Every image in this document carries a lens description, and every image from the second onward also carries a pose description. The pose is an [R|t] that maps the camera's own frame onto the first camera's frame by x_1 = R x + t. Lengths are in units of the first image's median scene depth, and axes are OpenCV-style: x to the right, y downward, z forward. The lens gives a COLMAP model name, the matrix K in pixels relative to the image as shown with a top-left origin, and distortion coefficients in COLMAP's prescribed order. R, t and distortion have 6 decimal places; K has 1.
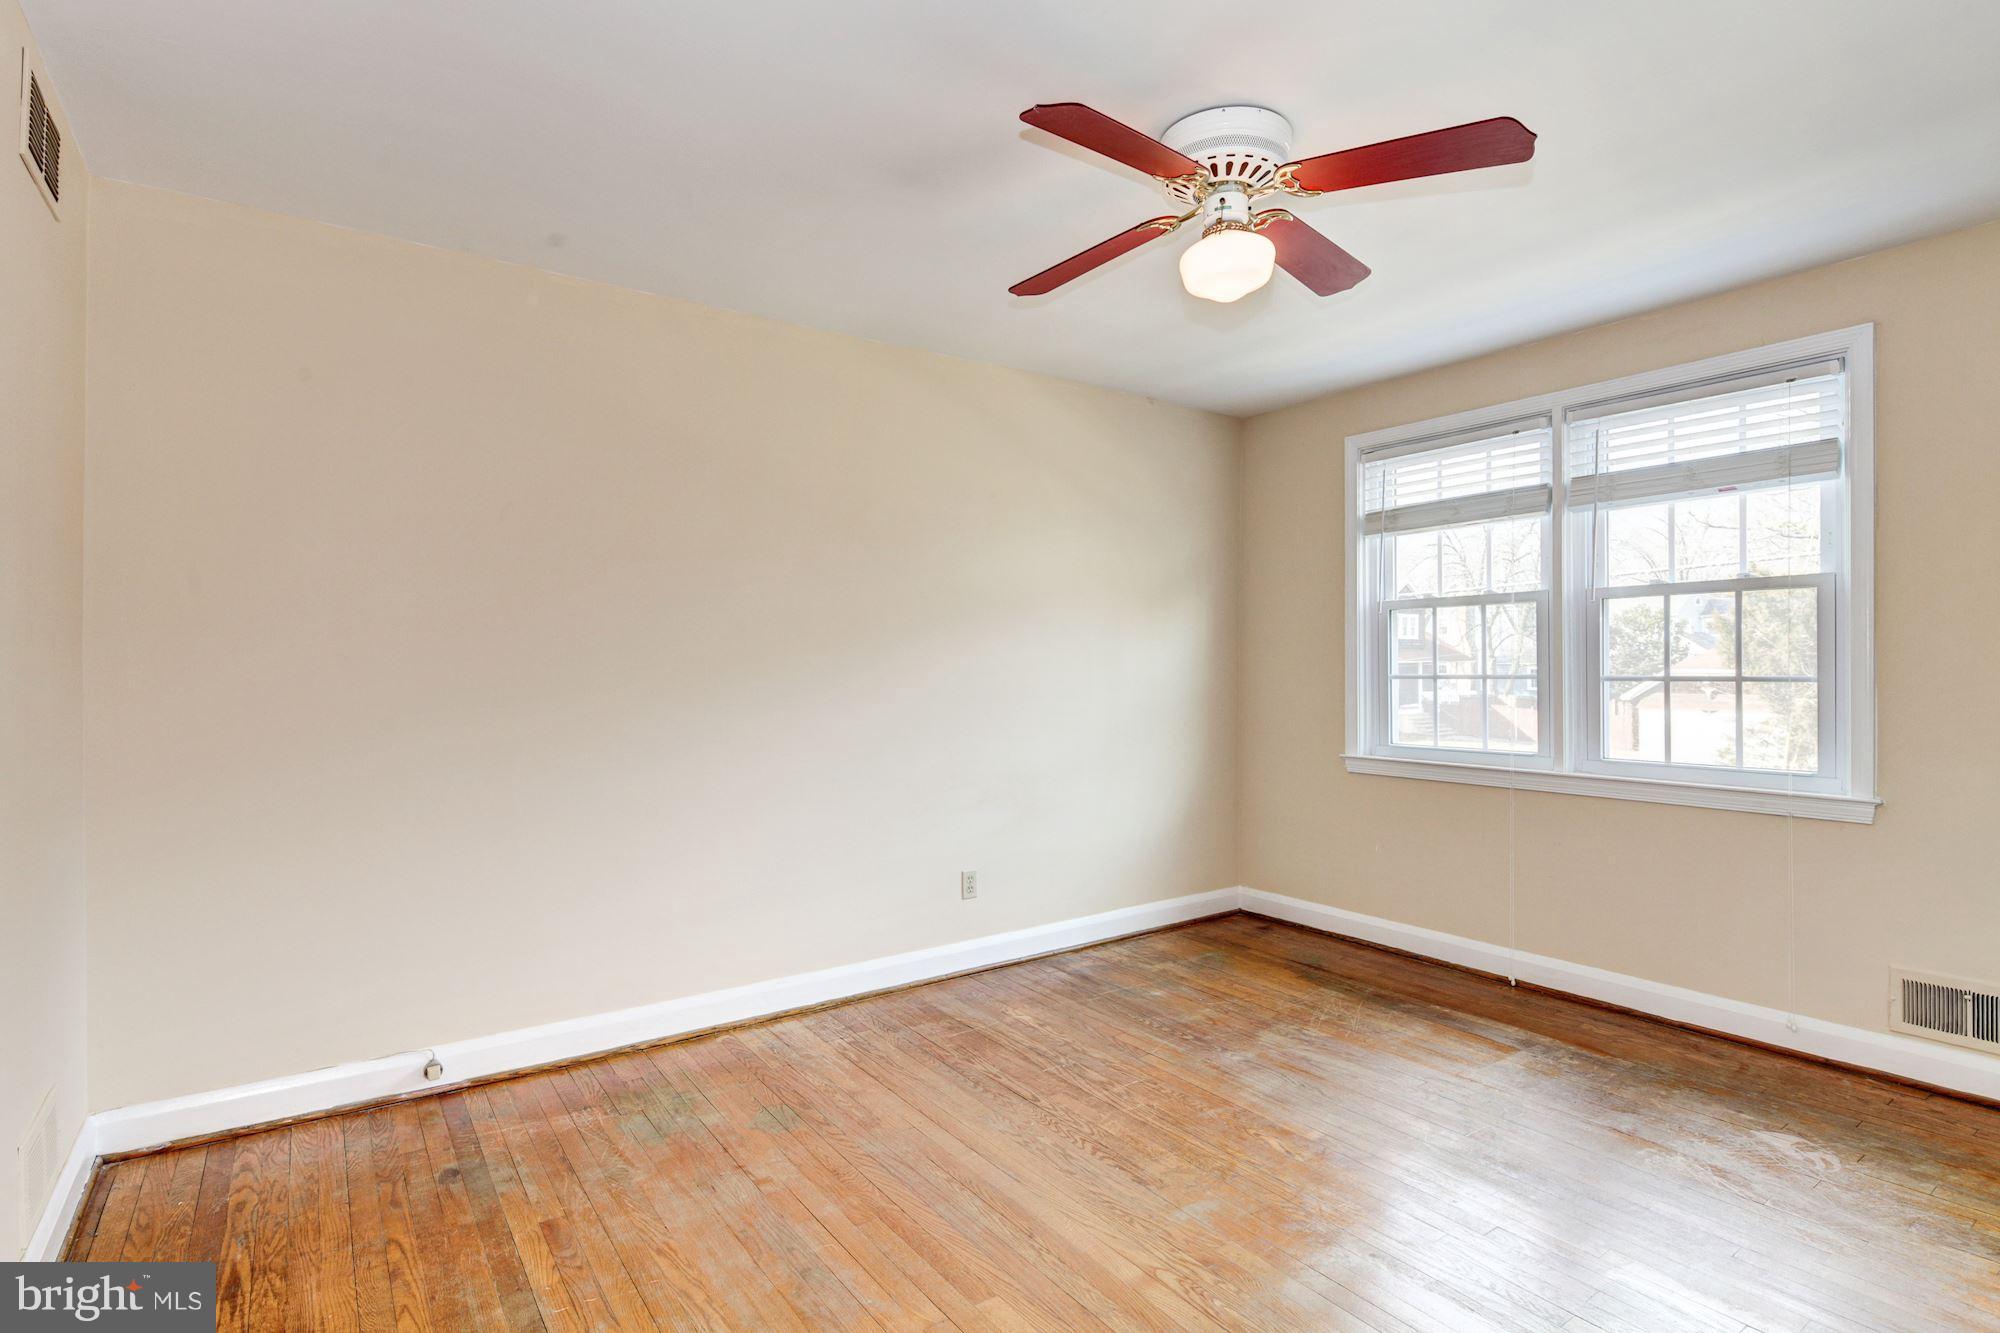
lens RADIAL K [[969.3, 0, 993.4], [0, 969.3, 659.4], [0, 0, 1]] dist [0.007945, -0.005306]
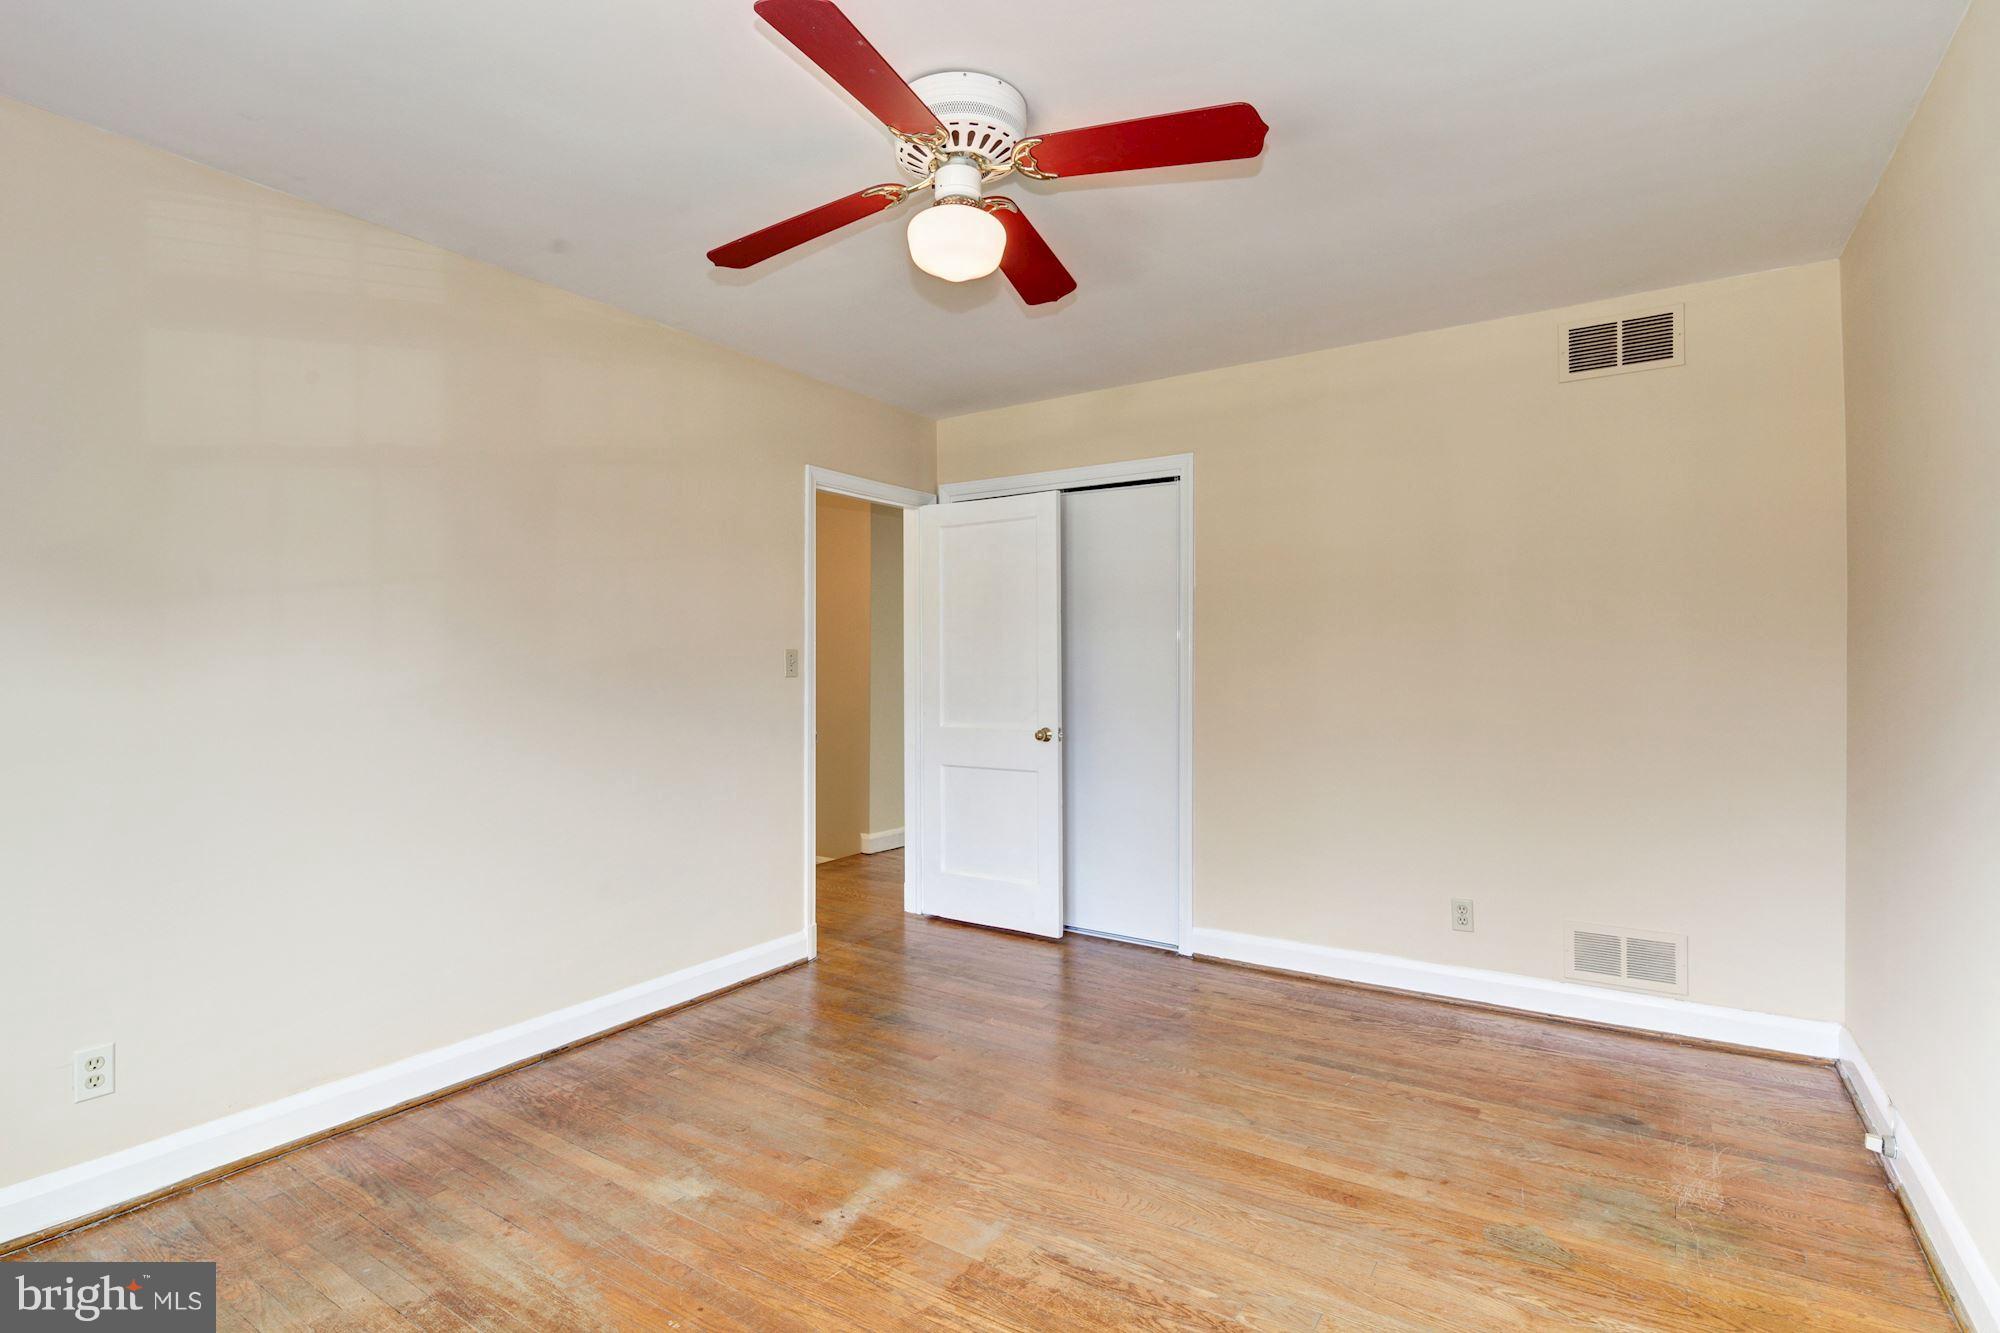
lens RADIAL K [[969.3, 0, 993.4], [0, 969.3, 659.4], [0, 0, 1]] dist [0.007945, -0.005306]
pose [[-0.932284, 0.005917, -0.361678, 0.361350], [0.010263, 0.999896, -0.010098, 0.007556], [0.361580, -0.013126, -0.932249, 1.257230]]
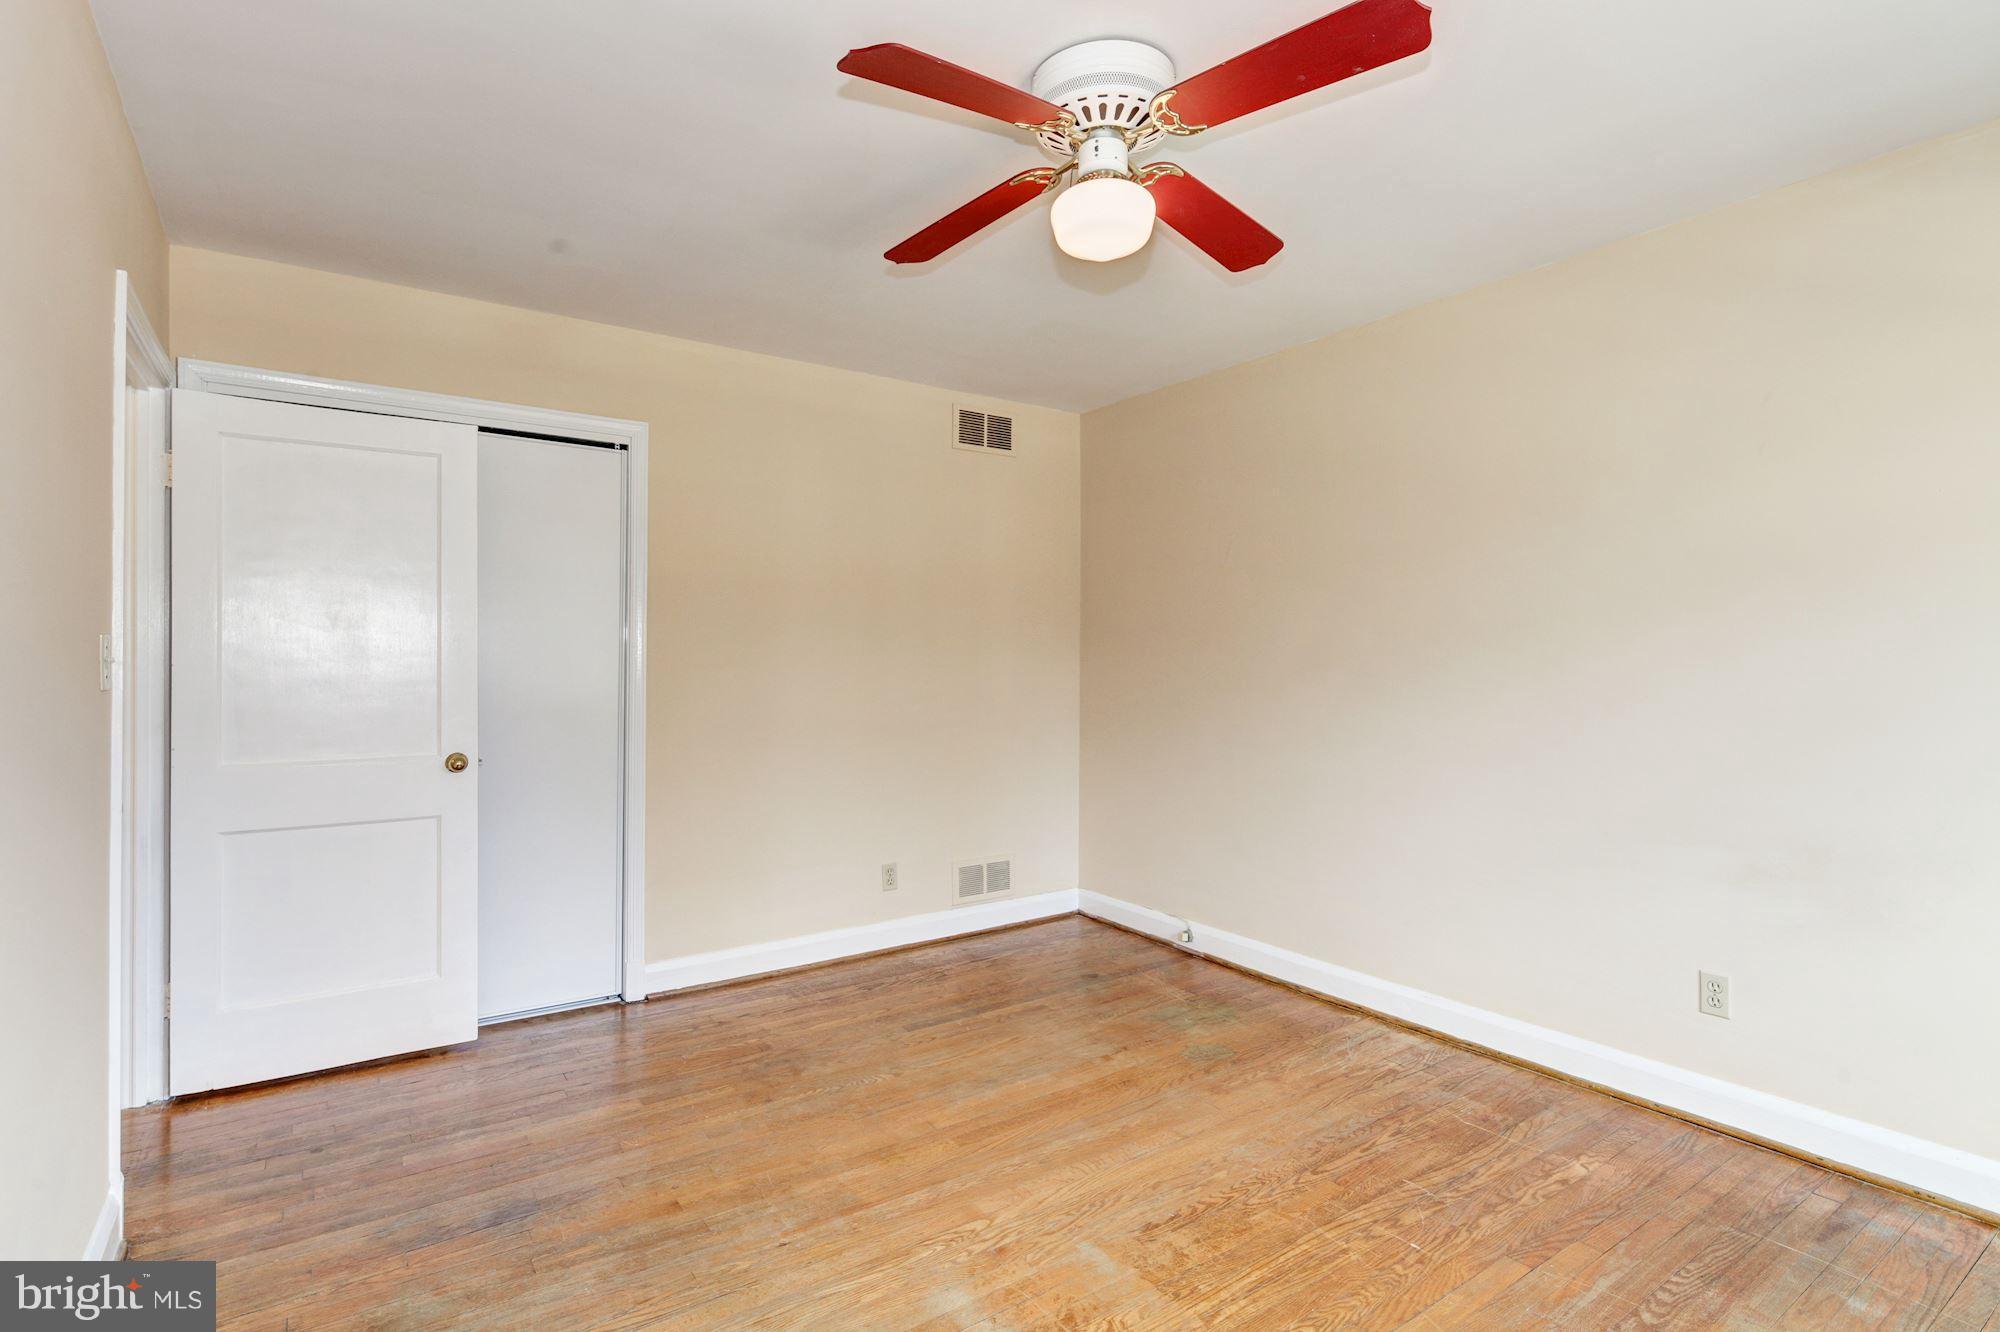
lens RADIAL K [[969.3, 0, 993.4], [0, 969.3, 658.9], [0, 0, 1]] dist [0.007945, -0.005306]
pose [[-0.007834, 0.001816, -0.999968, 0.748211], [0.007922, 0.999967, 0.001754, -0.001029], [0.999938, -0.007908, -0.007848, 0.604661]]
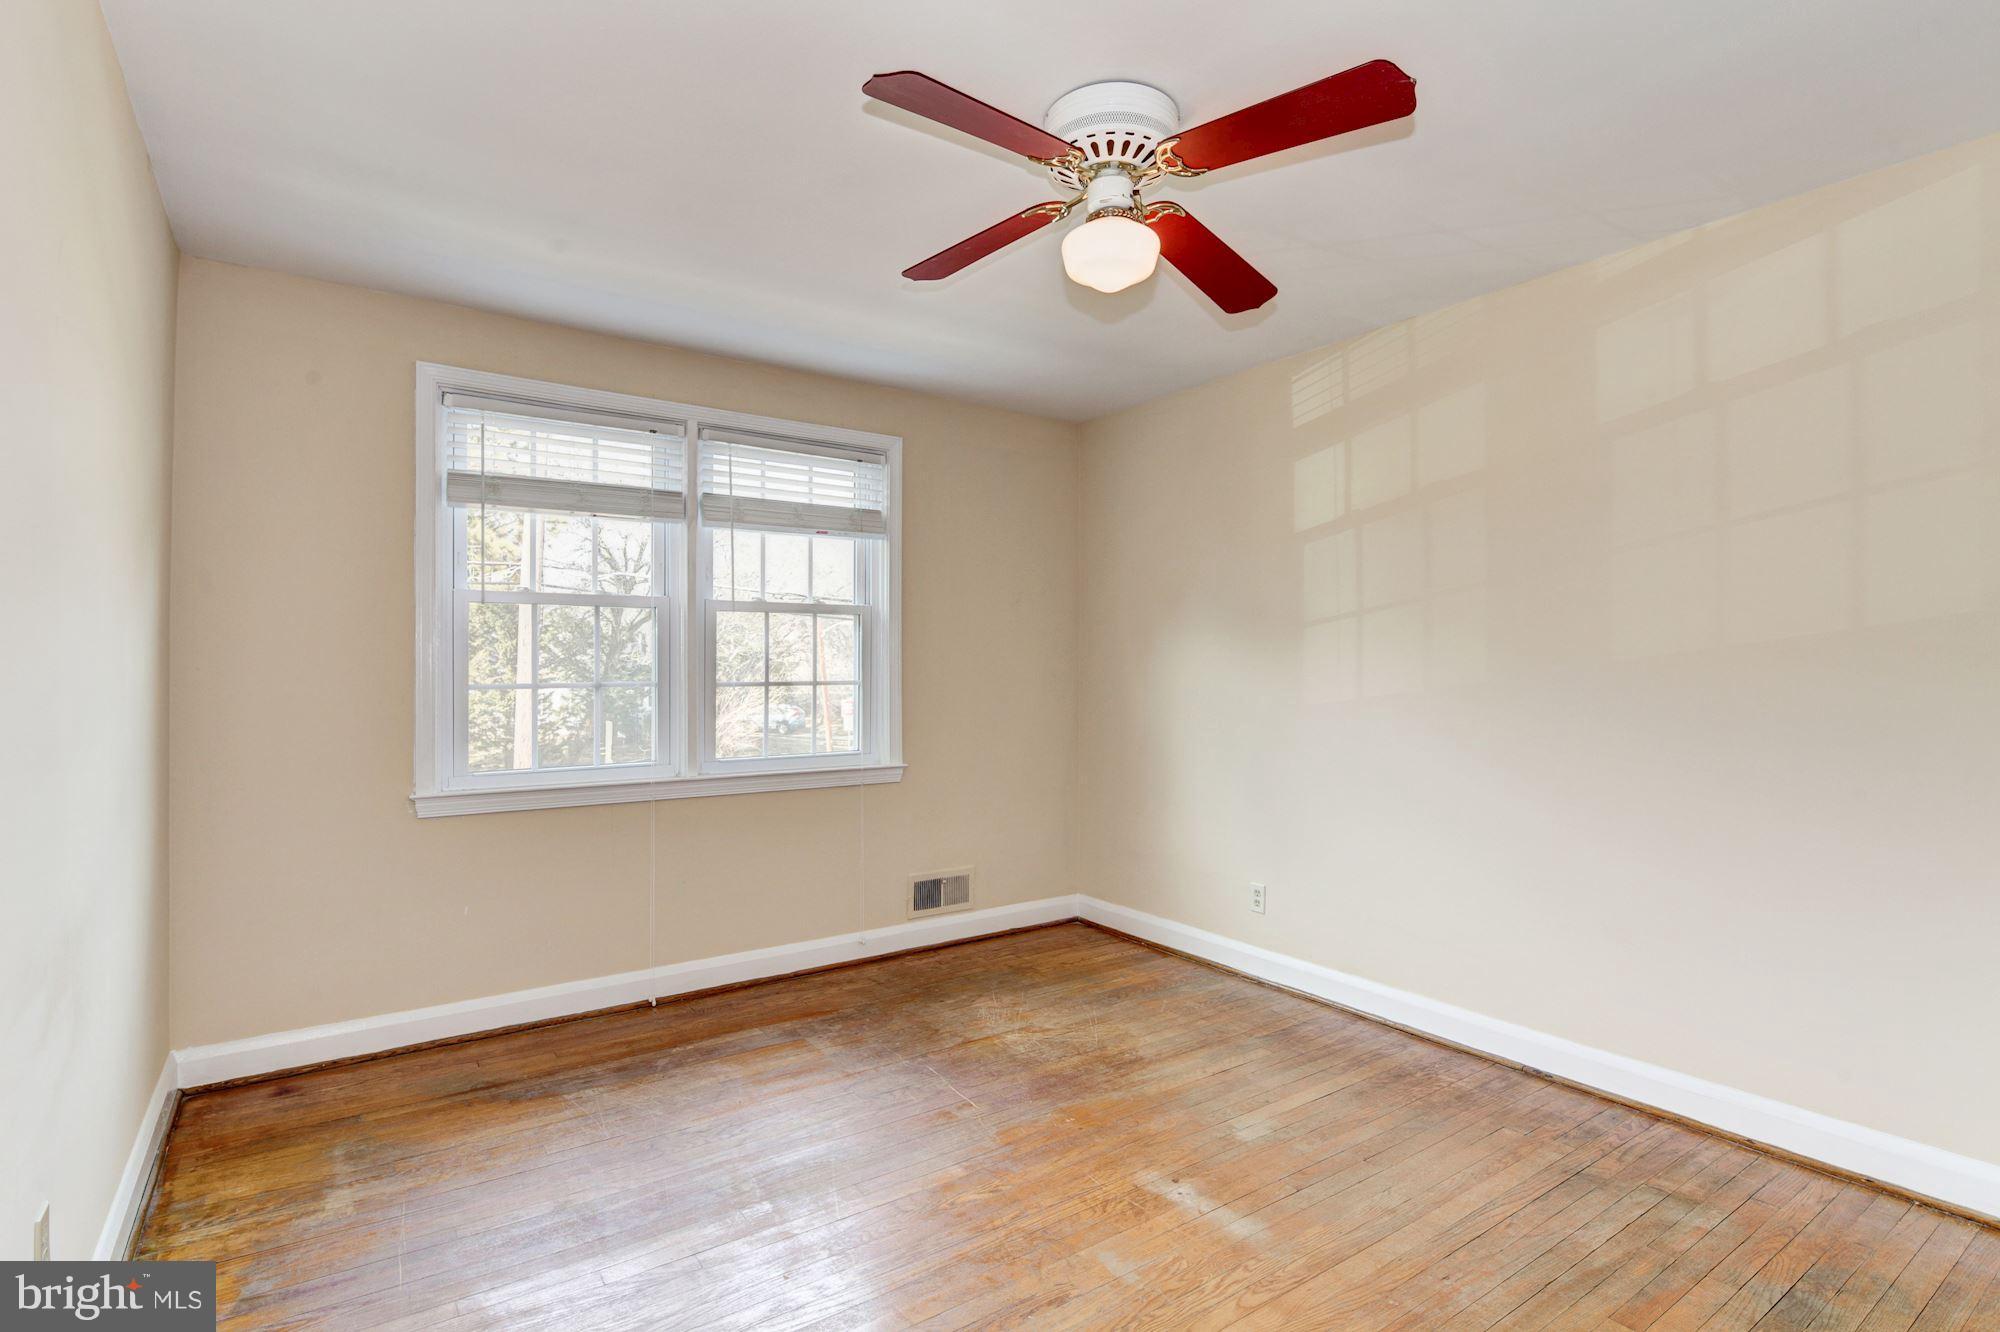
lens RADIAL K [[969.3, 0, 993.4], [0, 969.3, 658.9], [0, 0, 1]] dist [0.007945, -0.005306]
pose [[0.010947, 0.014723, 0.999832, -0.474958], [-0.005758, 0.999876, -0.014661, 0.005573], [-0.999923, -0.005597, 0.011031, 0.733262]]
